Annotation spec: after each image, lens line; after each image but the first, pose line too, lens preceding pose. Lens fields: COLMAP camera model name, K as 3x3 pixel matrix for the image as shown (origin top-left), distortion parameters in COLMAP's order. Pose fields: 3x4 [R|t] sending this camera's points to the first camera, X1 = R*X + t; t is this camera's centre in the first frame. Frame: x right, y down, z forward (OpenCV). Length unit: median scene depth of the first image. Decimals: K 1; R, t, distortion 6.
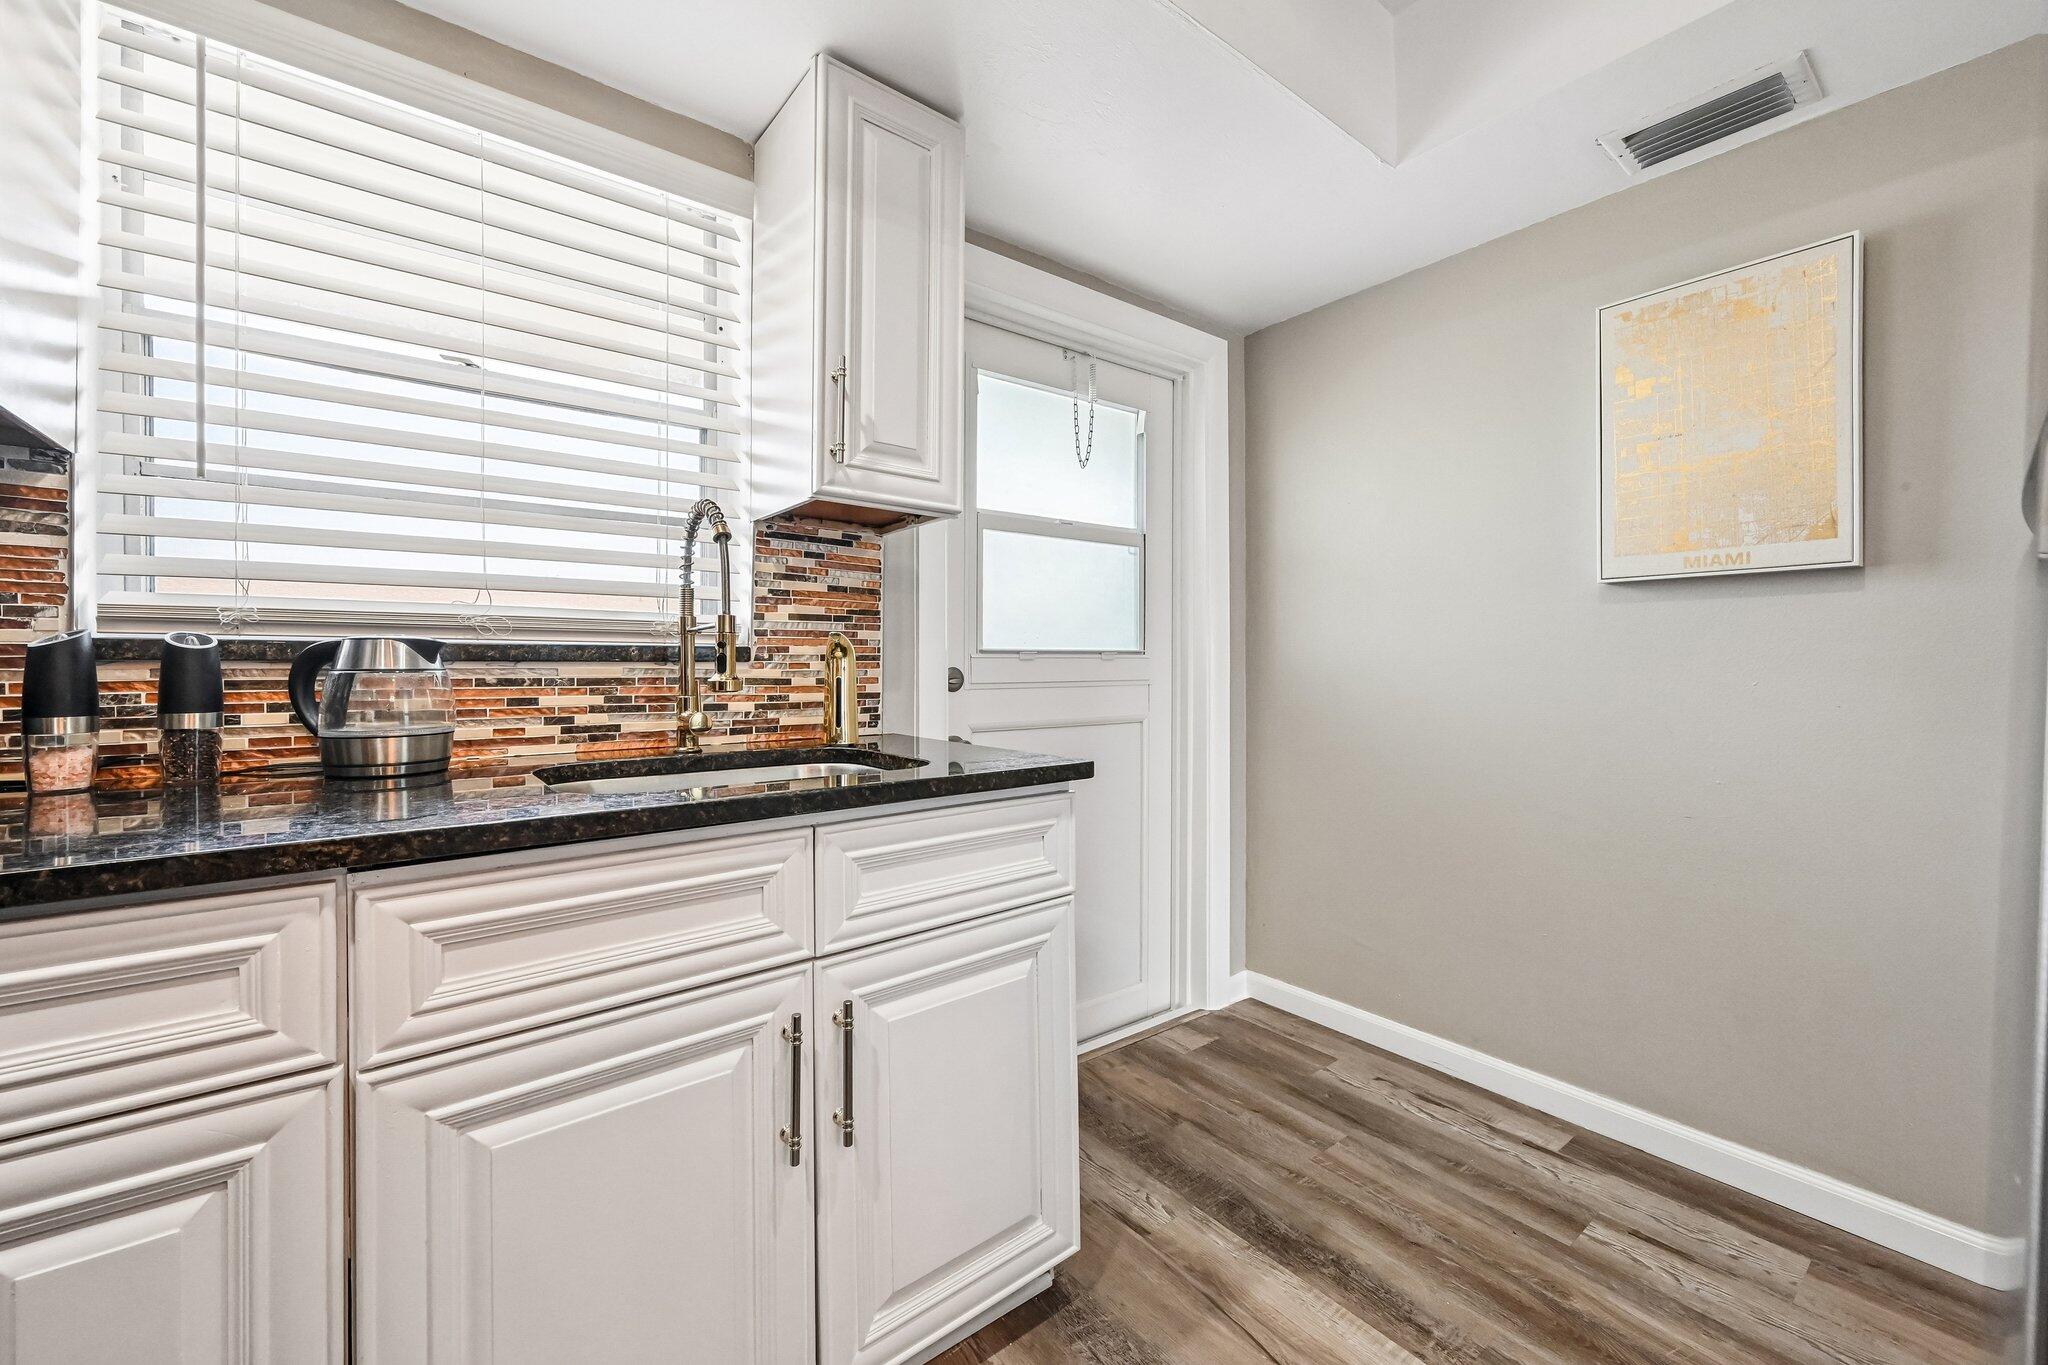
lens RADIAL K [[811.4, 0, 1010.5], [0, 811.4, 679.9], [0, 0, 1]] dist [0.006705, -0.000202]
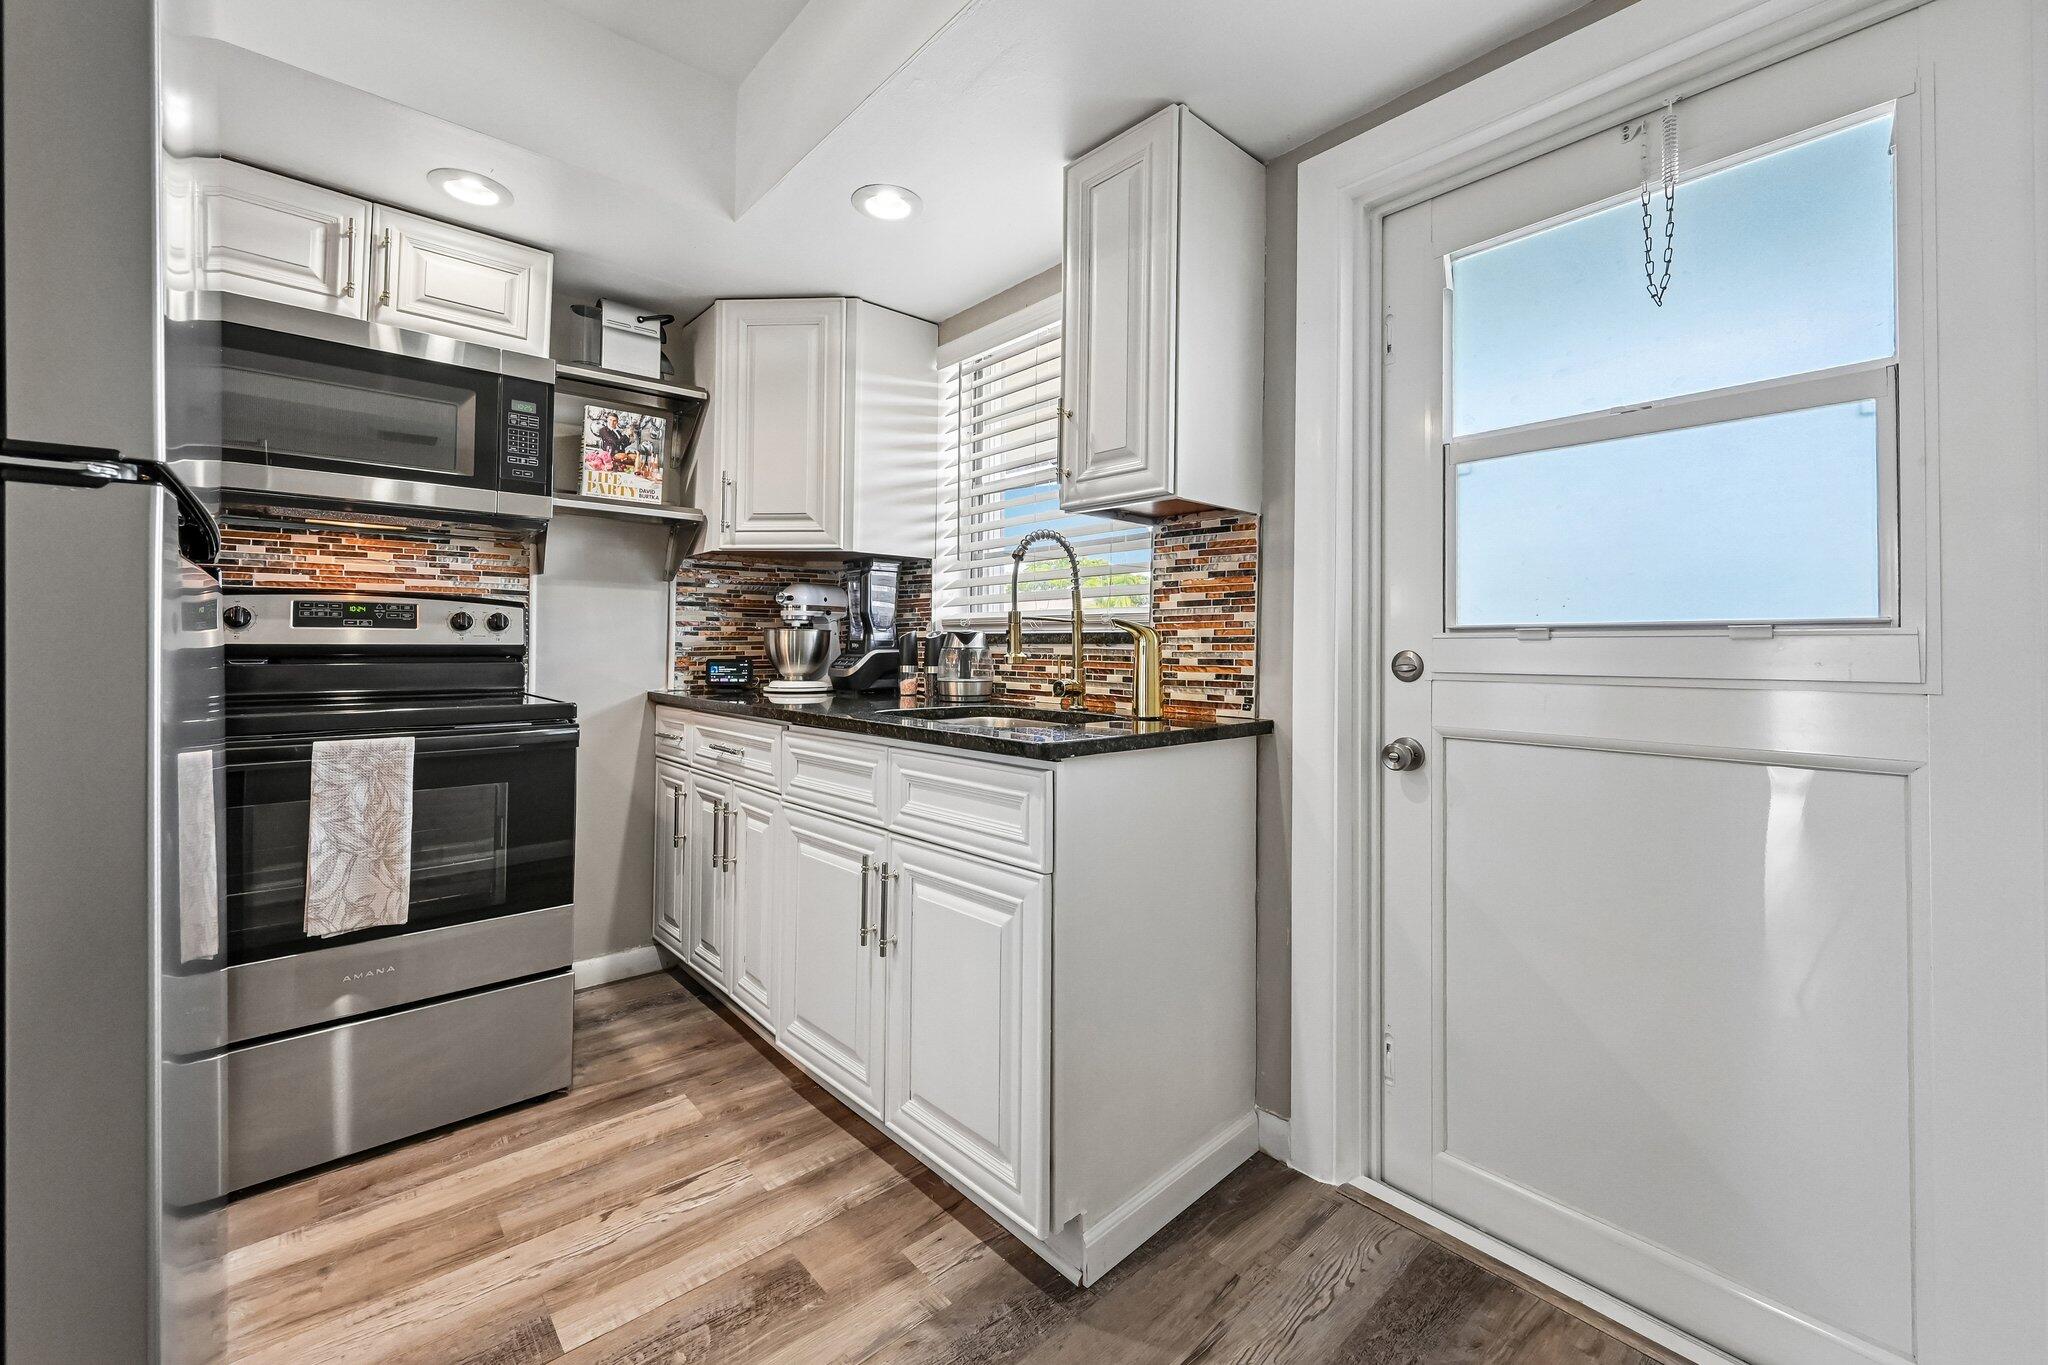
lens RADIAL K [[811.4, 0, 1033.9], [0, 811.4, 644.0], [0, 0, 1]] dist [0.006705, -0.000202]
pose [[0.096564, -0.003532, -0.995321, 0.842467], [-0.024408, 0.999685, -0.005916, -0.010575], [0.995027, 0.024865, 0.096447, 0.695399]]
